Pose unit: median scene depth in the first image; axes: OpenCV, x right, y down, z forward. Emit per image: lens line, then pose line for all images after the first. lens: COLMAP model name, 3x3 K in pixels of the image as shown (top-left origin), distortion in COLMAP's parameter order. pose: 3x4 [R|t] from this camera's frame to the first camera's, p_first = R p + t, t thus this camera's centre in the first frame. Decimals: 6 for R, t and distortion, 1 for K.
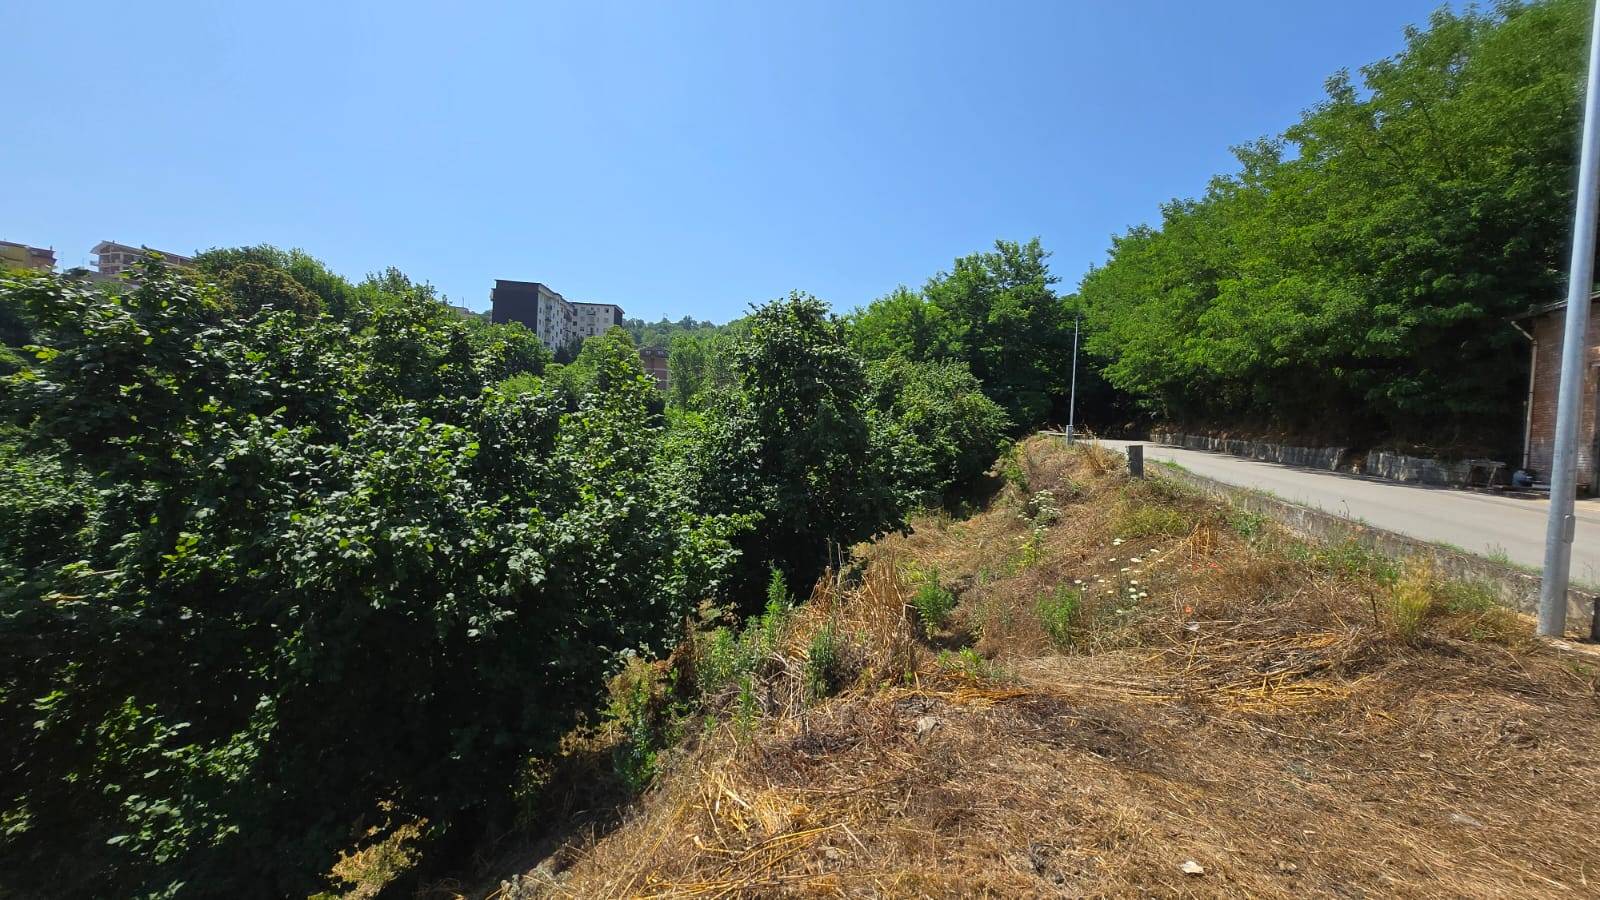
lens RADIAL K [[629.7, 0, 798.9], [0, 629.7, 448.6], [0, 0, 1]] dist [0.001409, 0.000099]
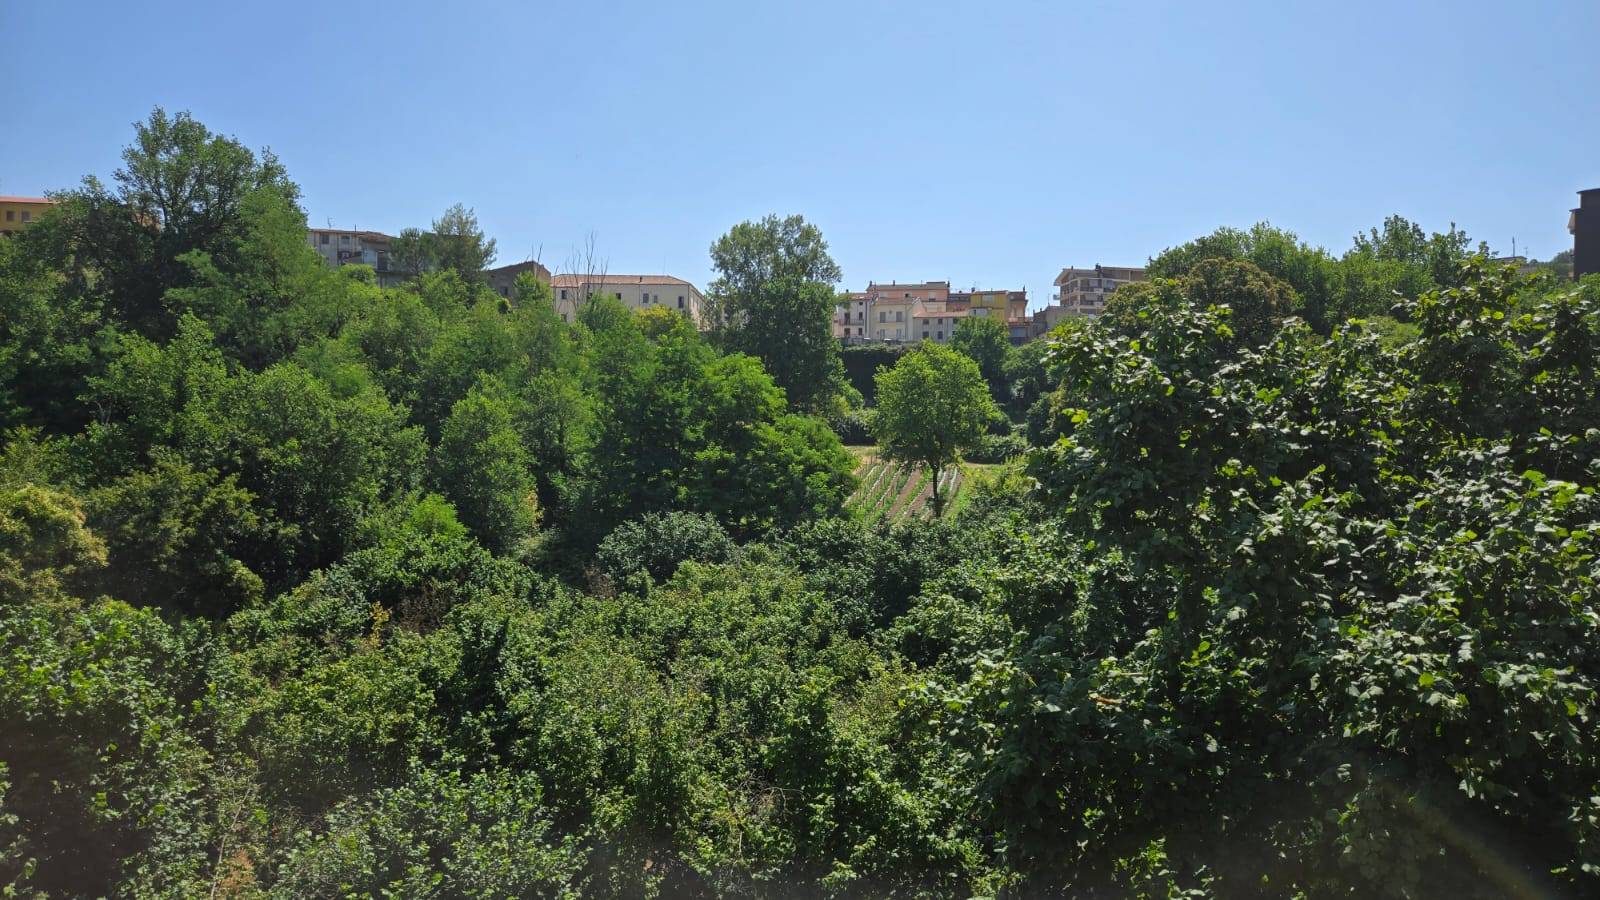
lens RADIAL K [[1075.5, 0, 810.8], [0, 1075.5, 454.8], [0, 0, 1]] dist [0.067240, -0.056568]
pose [[0.484960, -0.047433, -0.873249, -0.030530], [0.001749, 0.998579, -0.053269, -0.008790], [0.874534, 0.024306, 0.484354, -0.031963]]
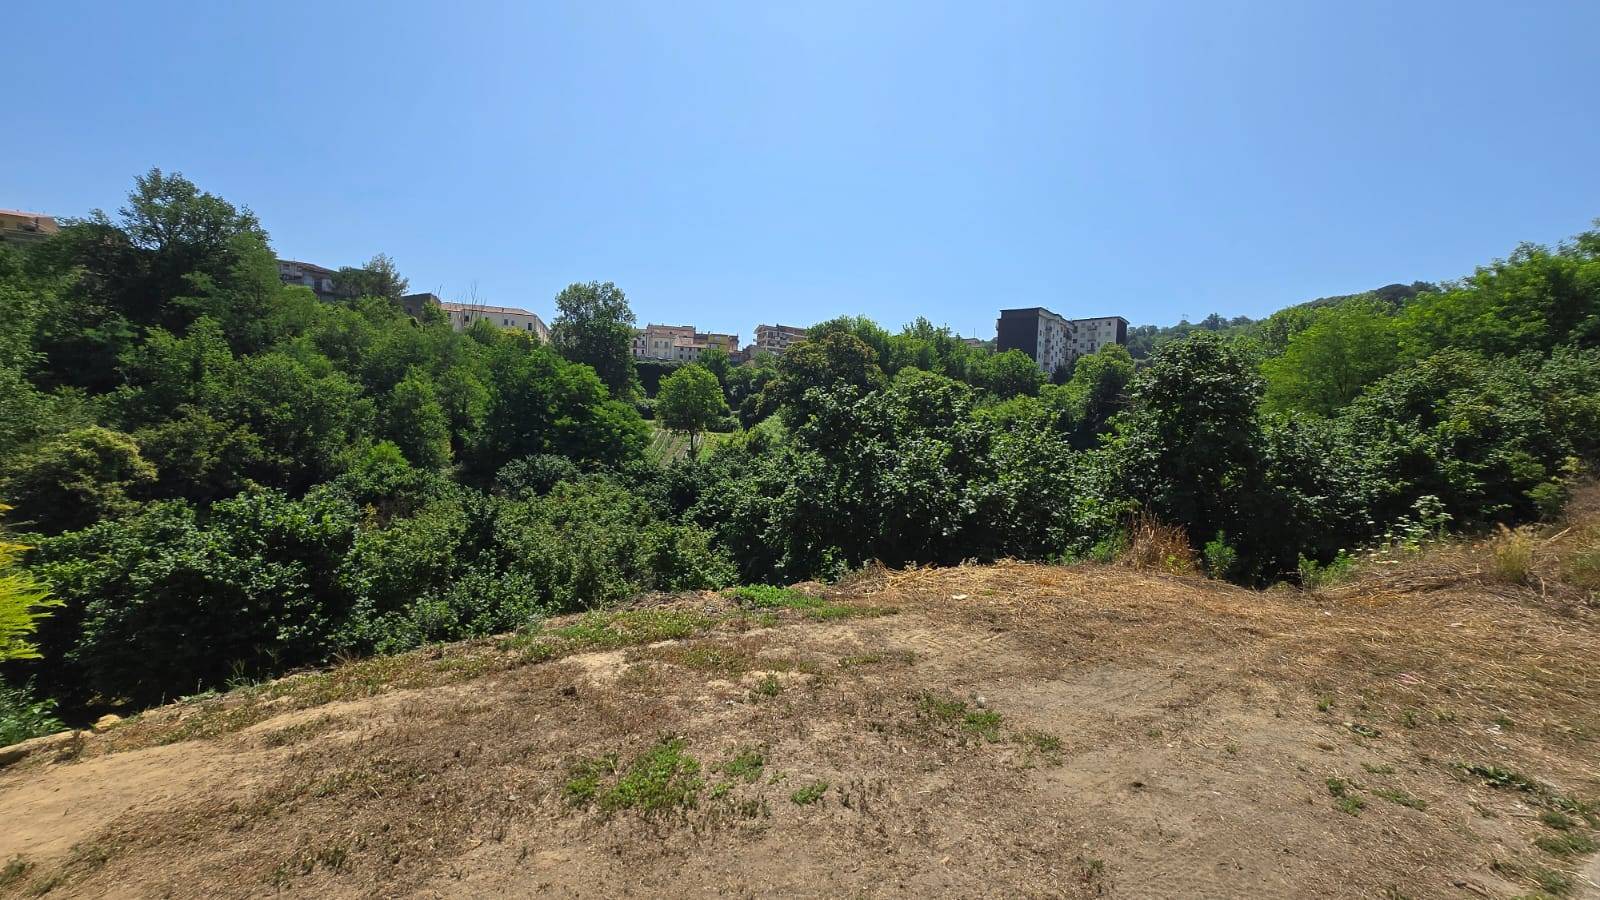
lens RADIAL K [[629.7, 0, 799.2], [0, 629.7, 457.2], [0, 0, 1]] dist [0.001409, 0.000099]
pose [[0.724673, 0.006392, -0.689063, 0.402898], [-0.015741, 0.999850, -0.007280, 0.028832], [0.688913, 0.016122, 0.724665, -0.610249]]
